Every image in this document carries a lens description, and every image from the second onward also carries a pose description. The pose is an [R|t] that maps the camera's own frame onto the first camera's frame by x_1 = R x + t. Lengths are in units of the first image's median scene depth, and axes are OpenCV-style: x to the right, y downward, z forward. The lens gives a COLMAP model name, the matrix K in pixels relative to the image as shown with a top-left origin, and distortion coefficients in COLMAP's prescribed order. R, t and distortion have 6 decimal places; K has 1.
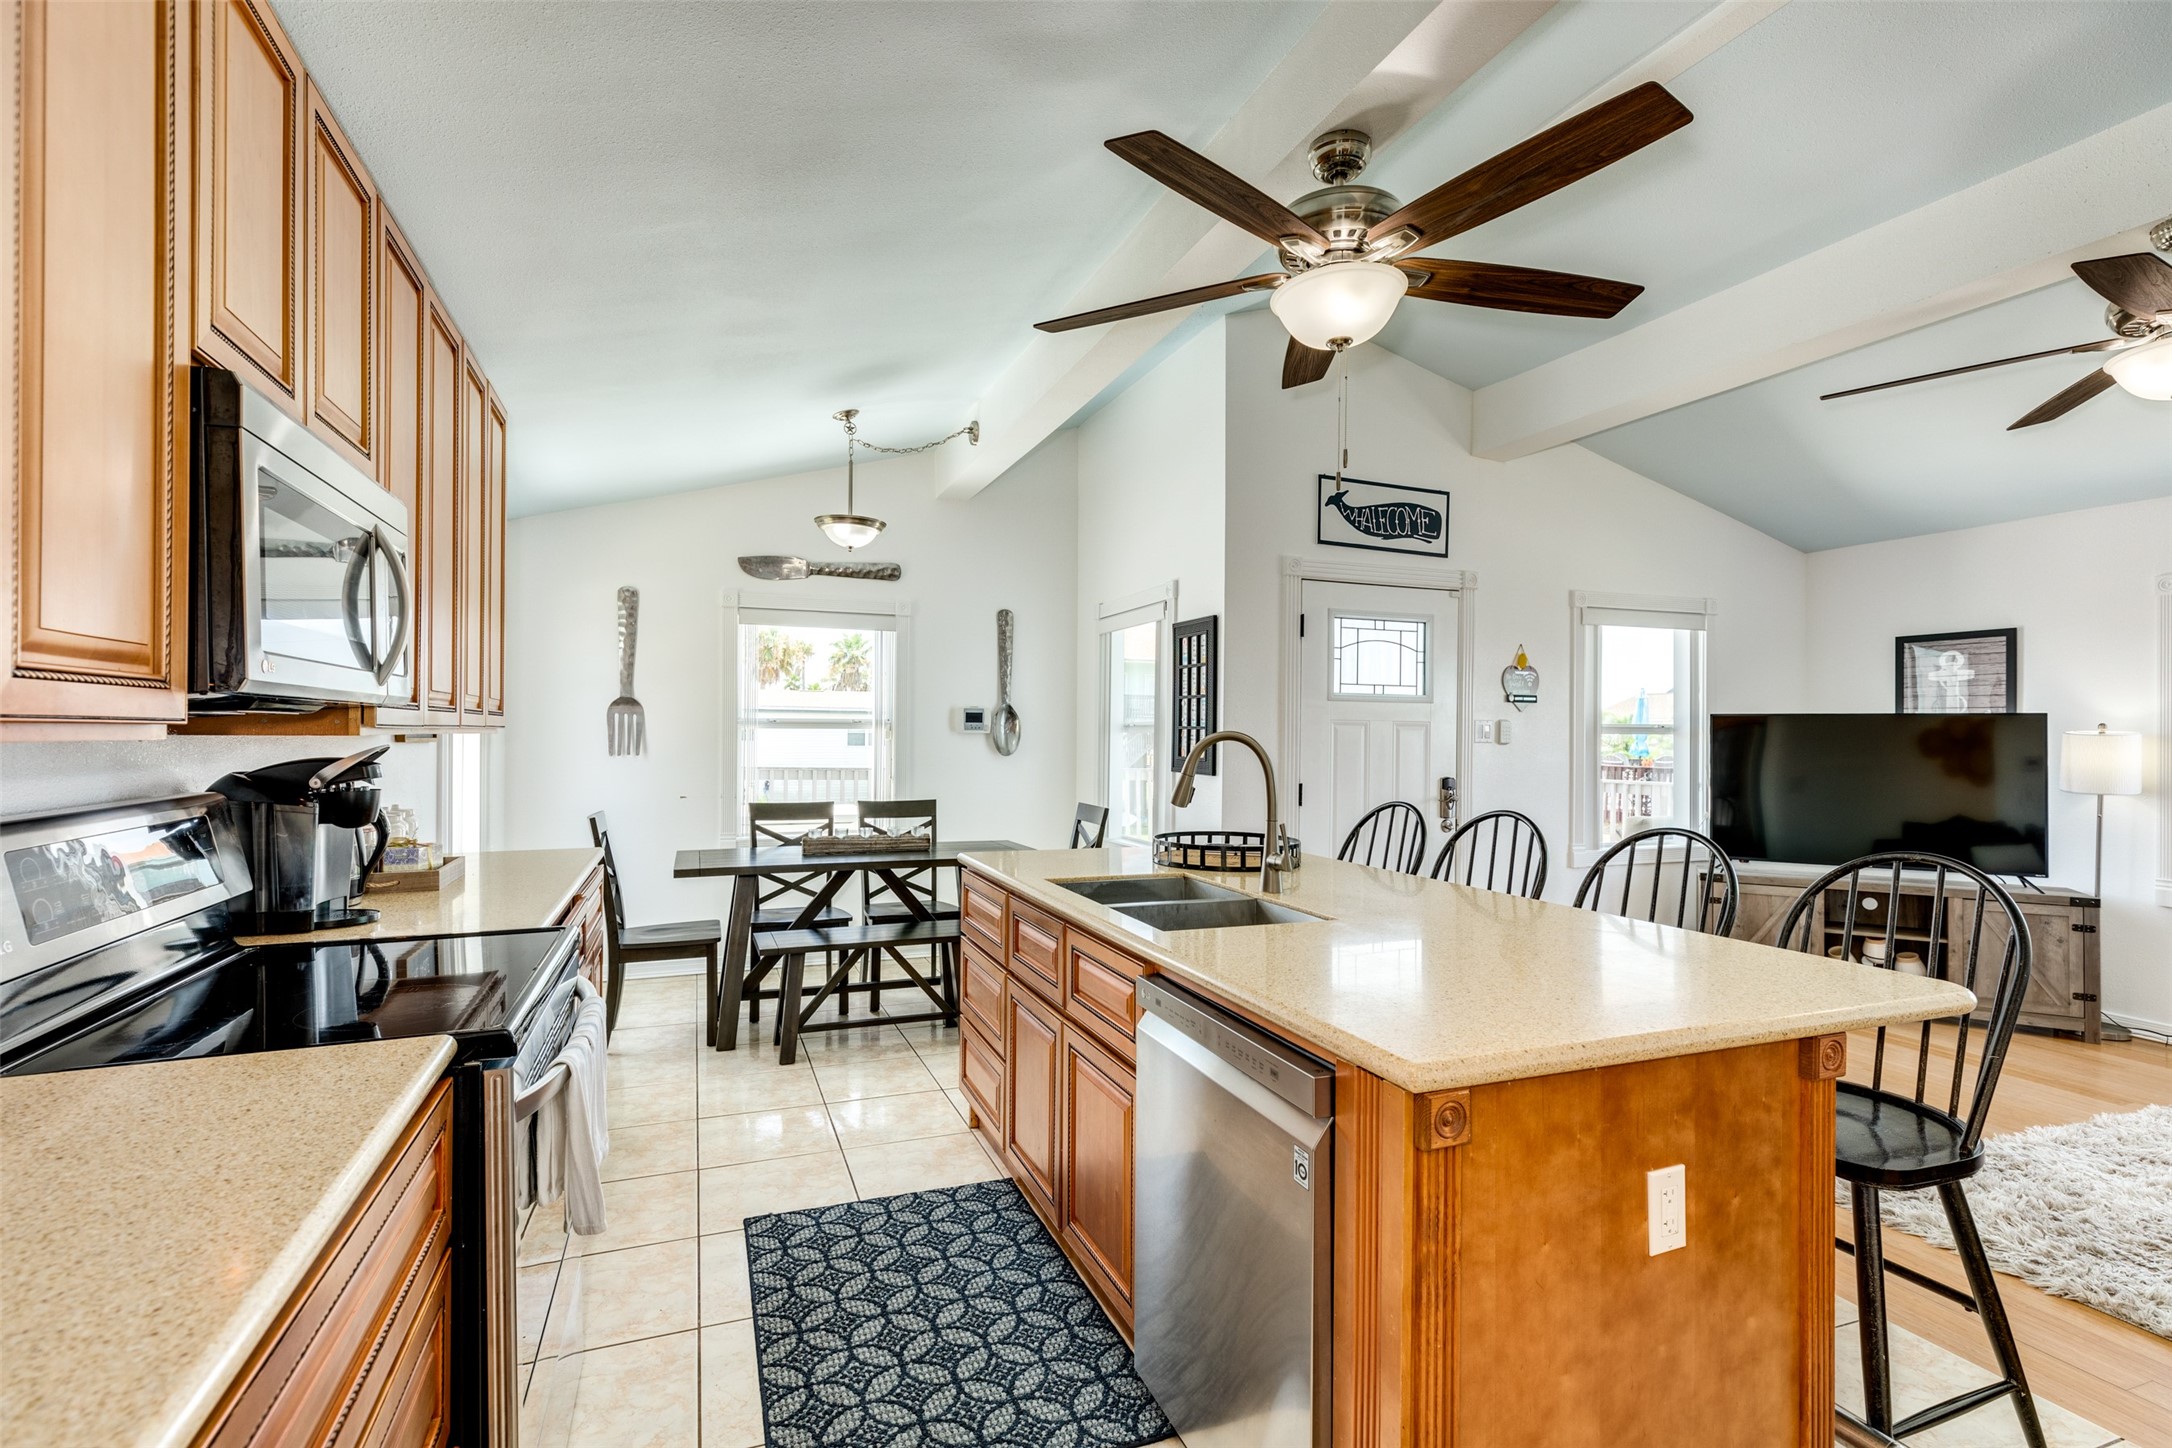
lens RADIAL K [[1029.6, 0, 1083.4], [0, 1029.6, 673.0], [0, 0, 1]] dist [0.002176, 0.000099]
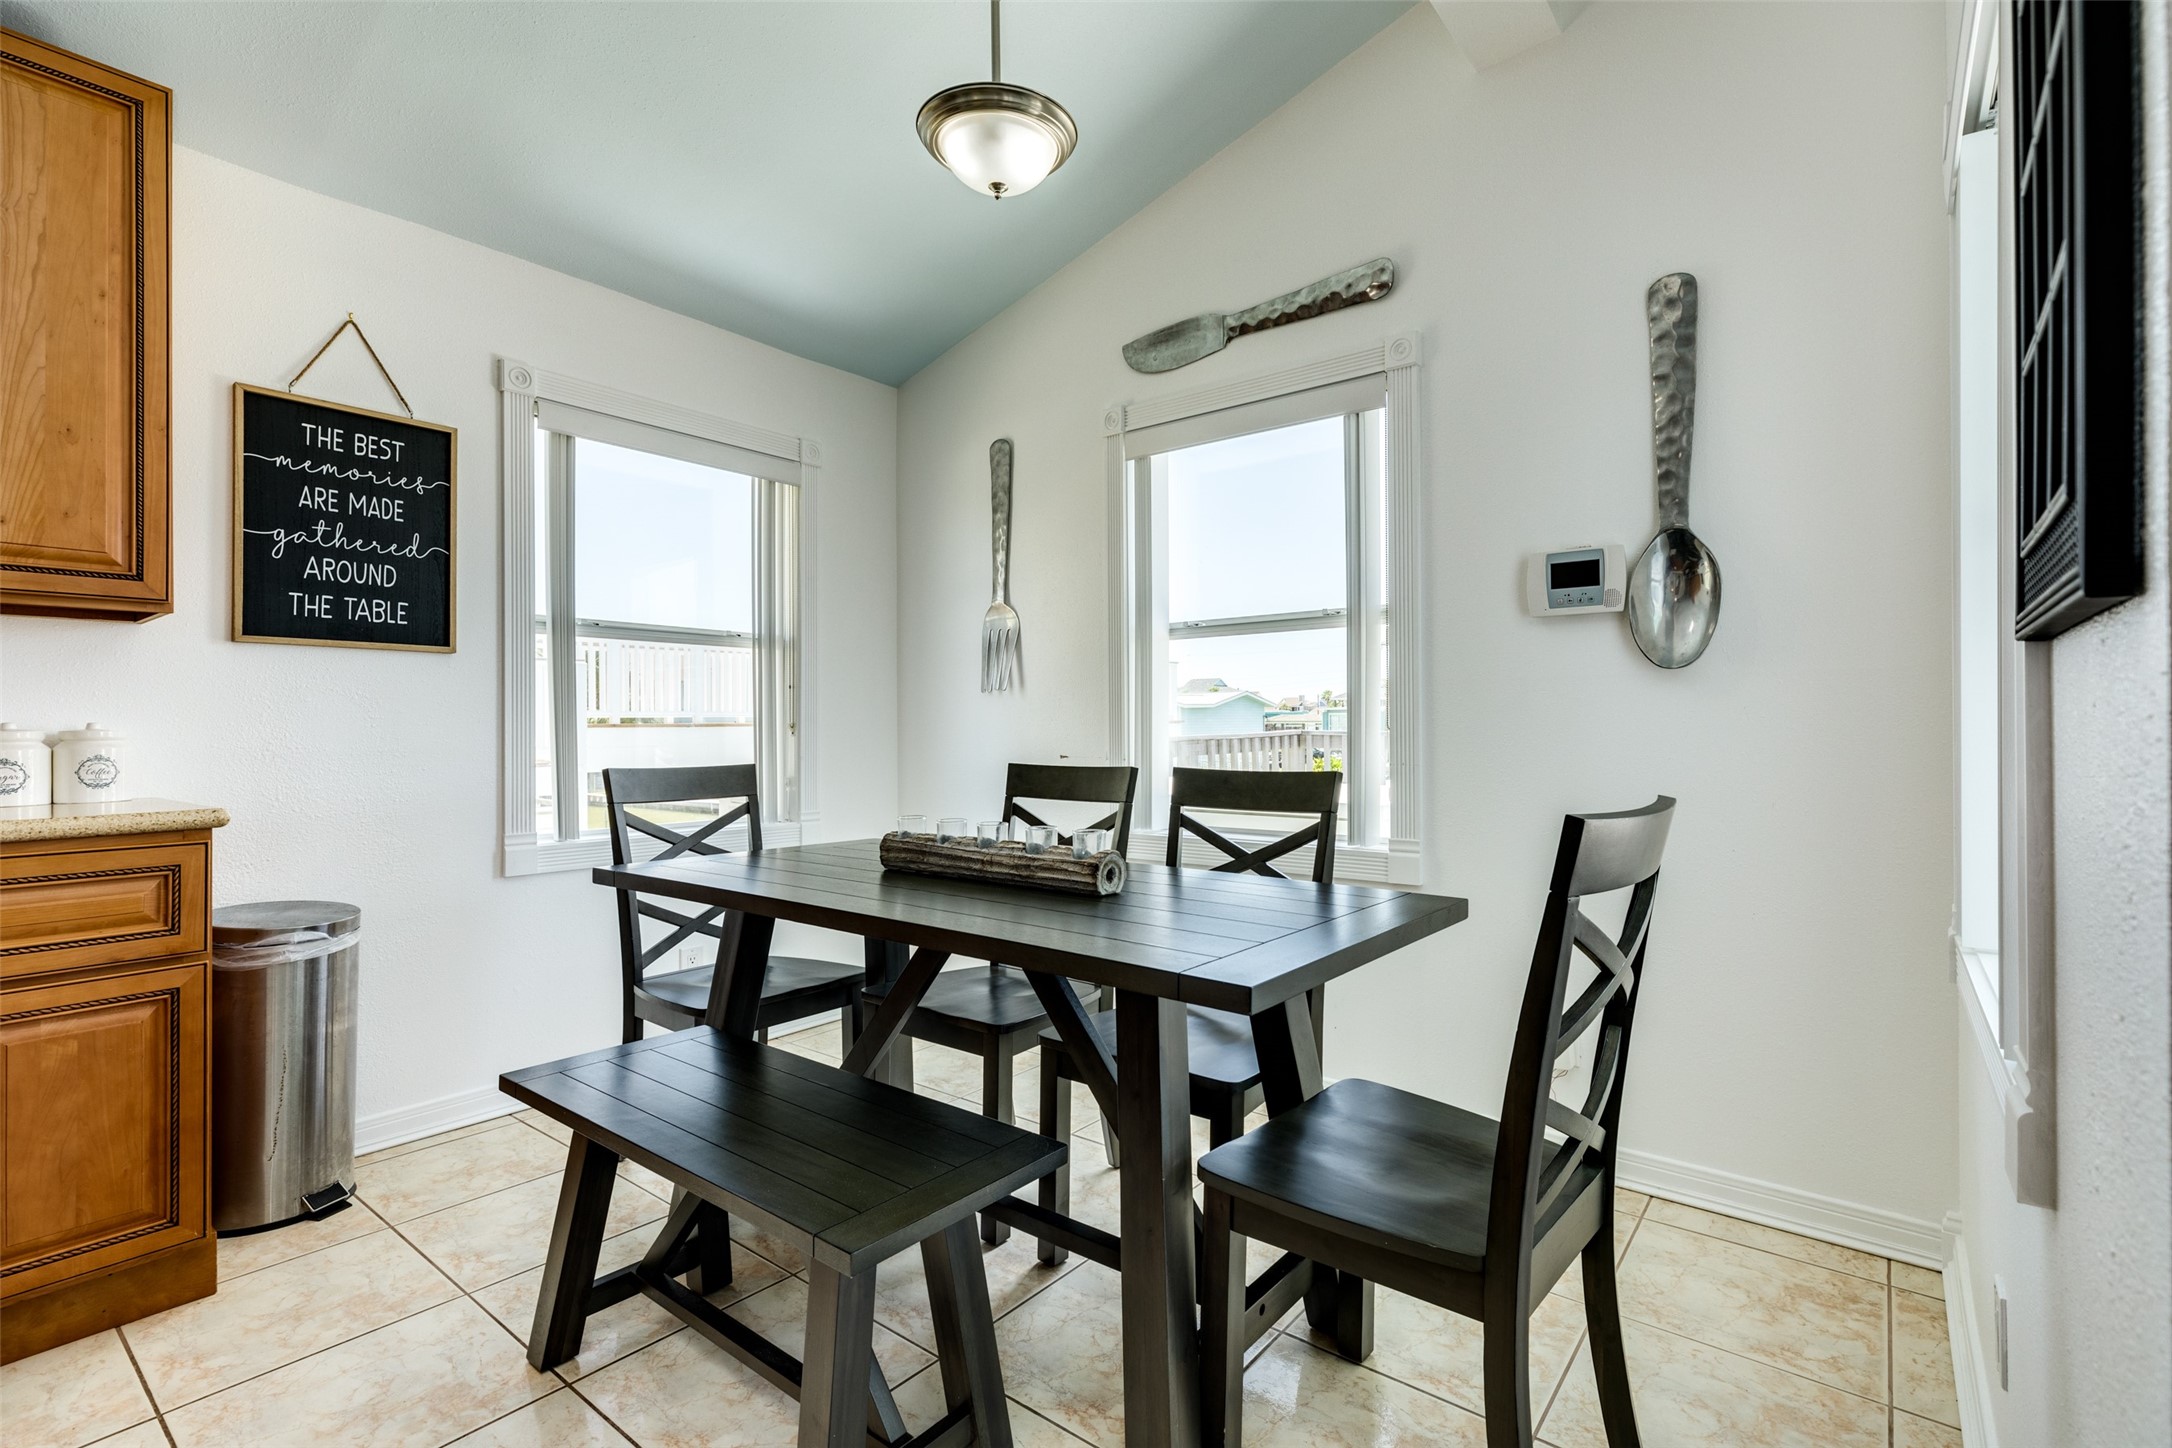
lens RADIAL K [[967.6, 0, 1086.0], [0, 967.6, 724.0], [0, 0, 1]] dist [0.005655, 0.000331]
pose [[0.511160, -0.013624, -0.859378, 0.141653], [0.061954, 0.997857, 0.021031, 0.099802], [0.857250, -0.063992, 0.510908, 0.791959]]
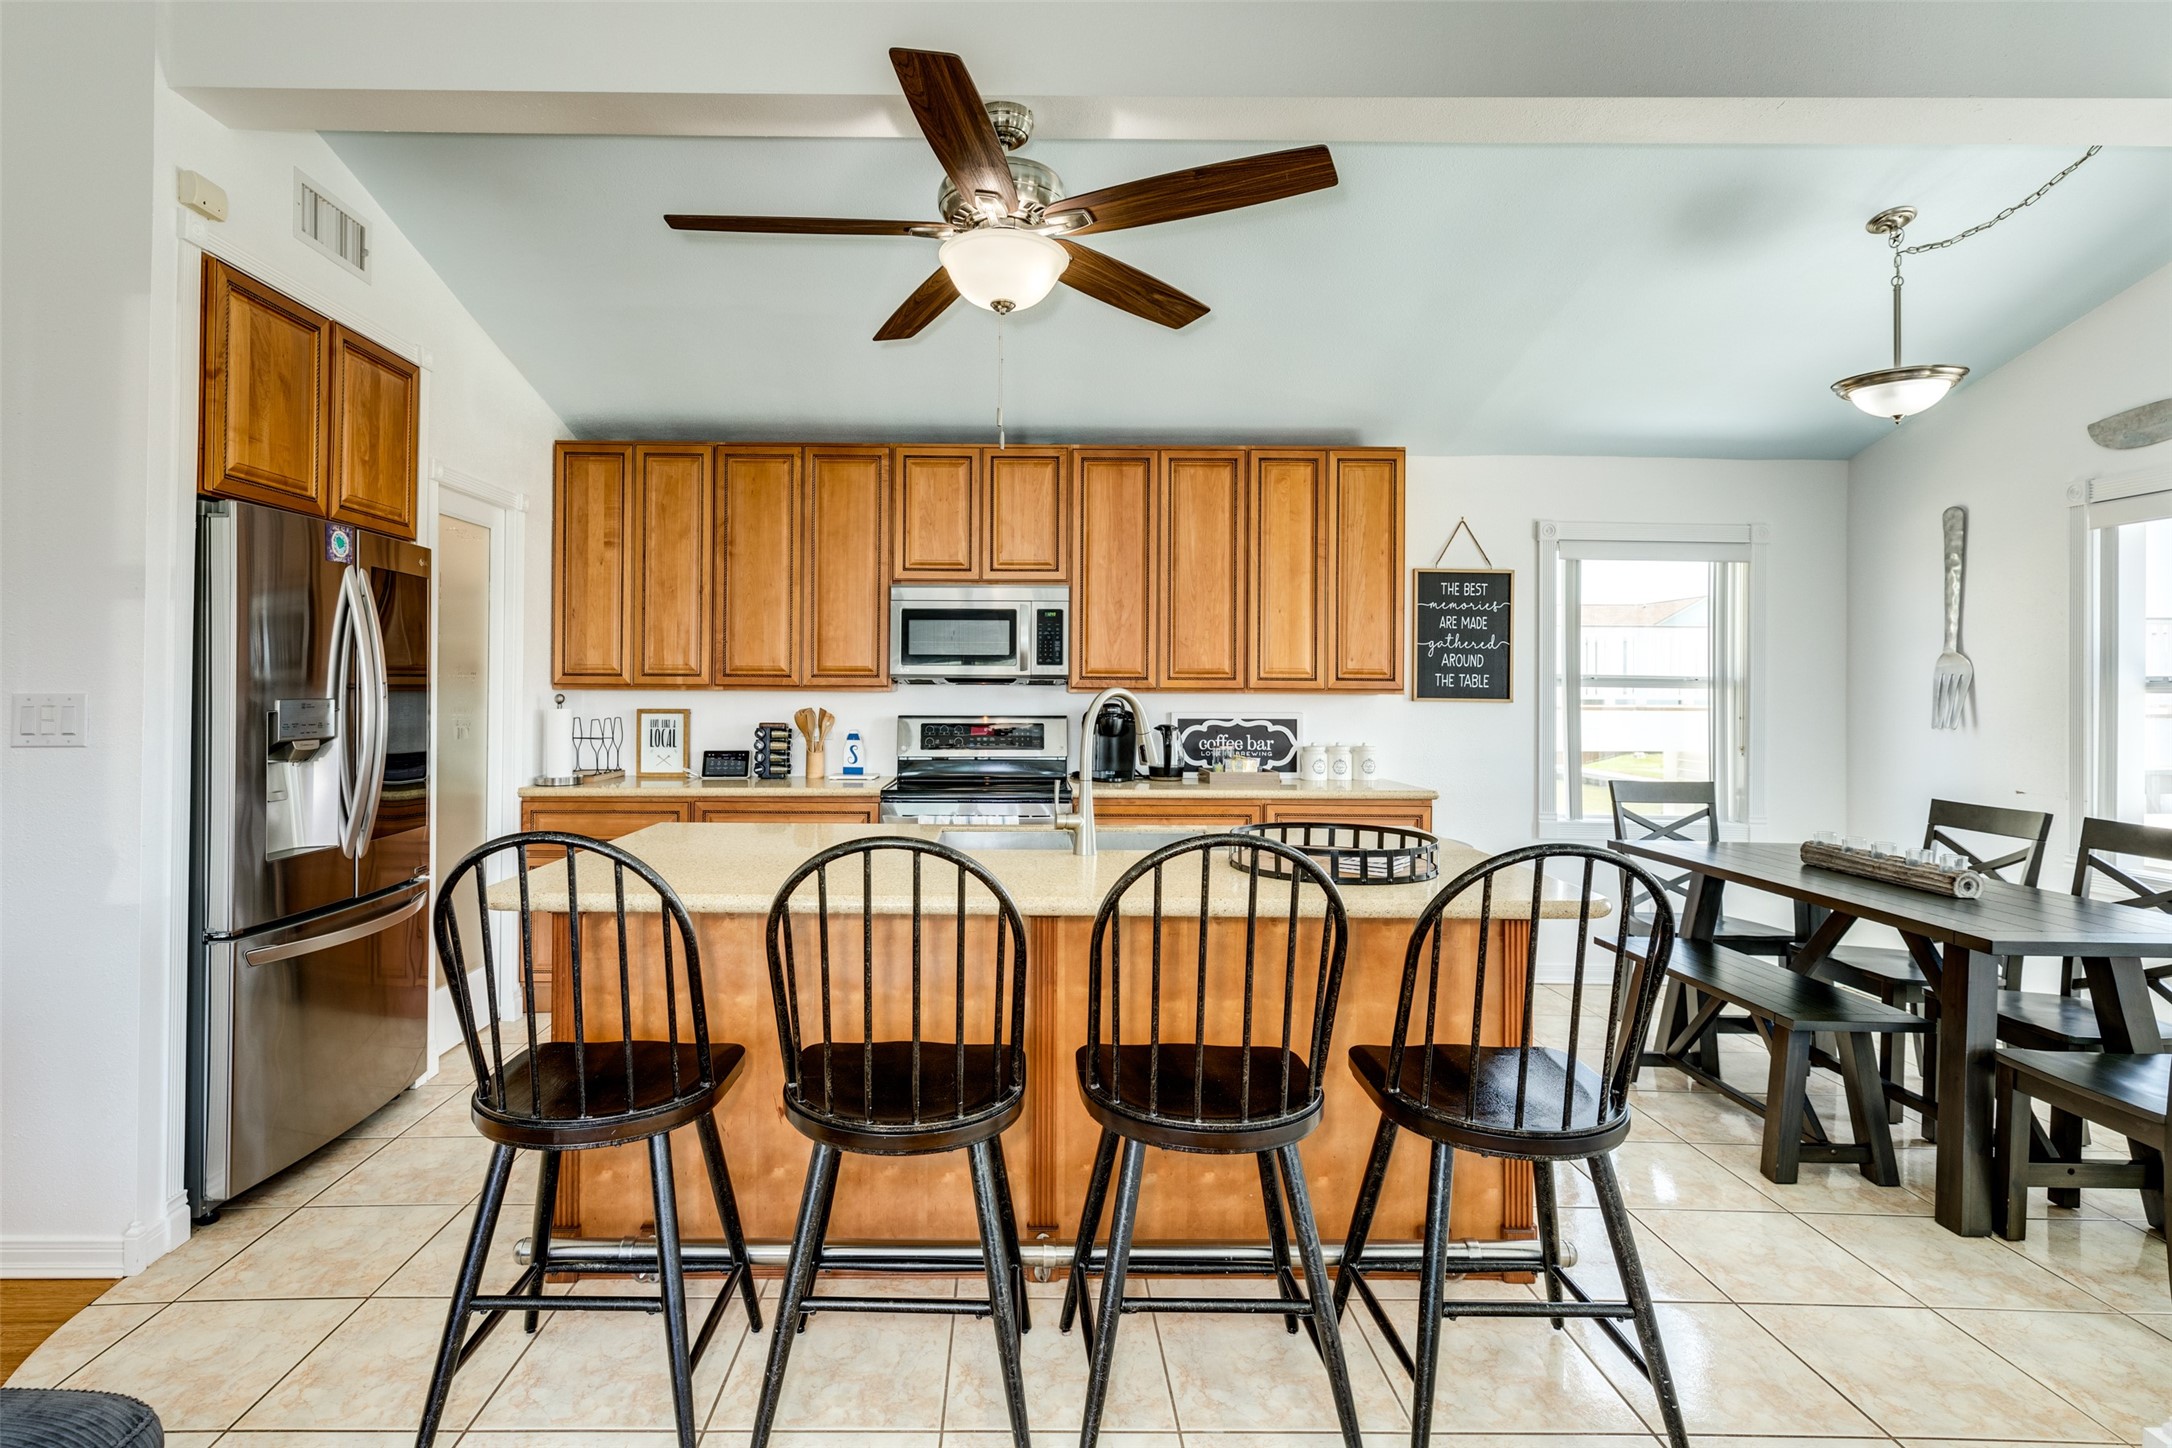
lens RADIAL K [[1072.8, 0, 1023.4], [0, 1072.8, 669.5], [0, 0, 1]] dist [0.001344, -0.001271]
pose [[-0.346461, -0.023043, -0.937781, 0.599031], [0.045761, 0.998093, -0.041431, 0.040980], [0.936947, -0.057268, -0.344746, 0.689939]]
